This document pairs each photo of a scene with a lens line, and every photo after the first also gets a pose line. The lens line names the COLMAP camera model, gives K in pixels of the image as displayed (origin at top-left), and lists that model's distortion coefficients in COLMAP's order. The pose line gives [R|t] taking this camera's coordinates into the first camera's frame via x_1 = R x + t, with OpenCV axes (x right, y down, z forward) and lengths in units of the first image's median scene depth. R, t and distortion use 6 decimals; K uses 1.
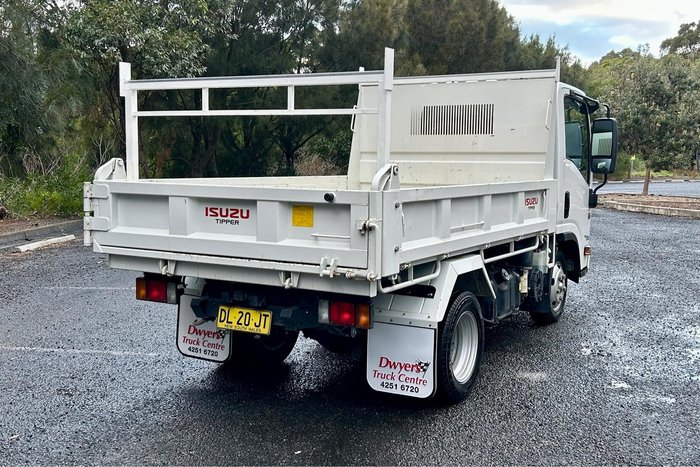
lens RADIAL K [[822.1, 0, 346.9], [0, 822.1, 221.3], [0, 0, 1]] dist [0.153793, -0.420694]
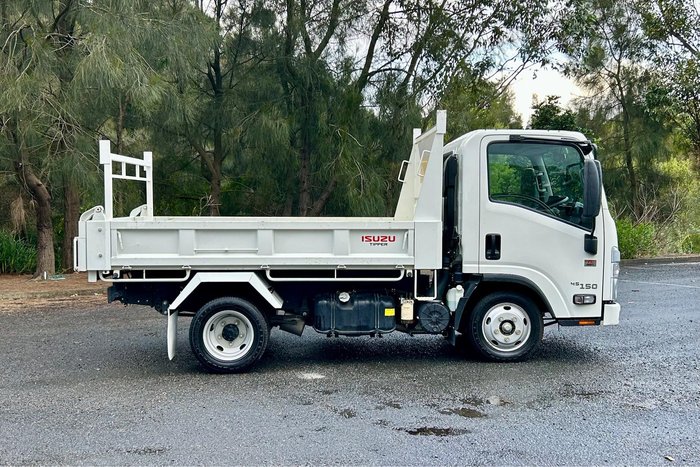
lens RADIAL K [[822.1, 0, 346.9], [0, 822.1, 221.3], [0, 0, 1]] dist [0.153793, -0.420694]
pose [[0.543709, 0.042453, -0.838199, 1.507171], [-0.065599, 0.997814, 0.007986, -0.070964], [0.836706, 0.050643, 0.545305, 0.420382]]
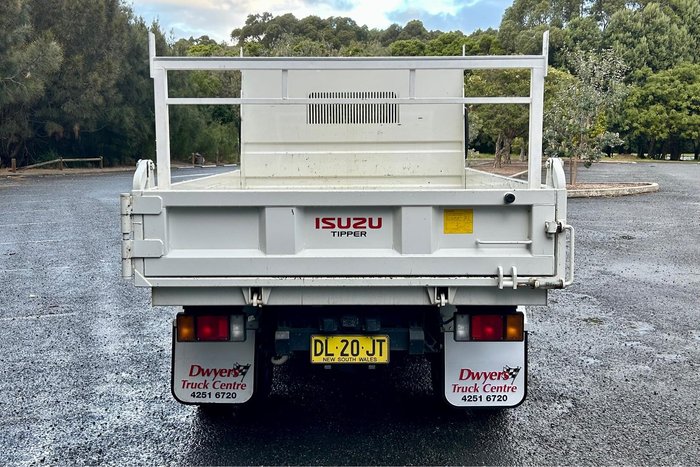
lens RADIAL K [[822.1, 0, 346.9], [0, 822.1, 221.3], [0, 0, 1]] dist [0.153793, -0.420694]
pose [[0.872380, -0.064276, 0.484583, -0.505956], [0.055001, 0.997929, 0.033350, -0.036744], [-0.485723, -0.002441, 0.874109, 0.262142]]
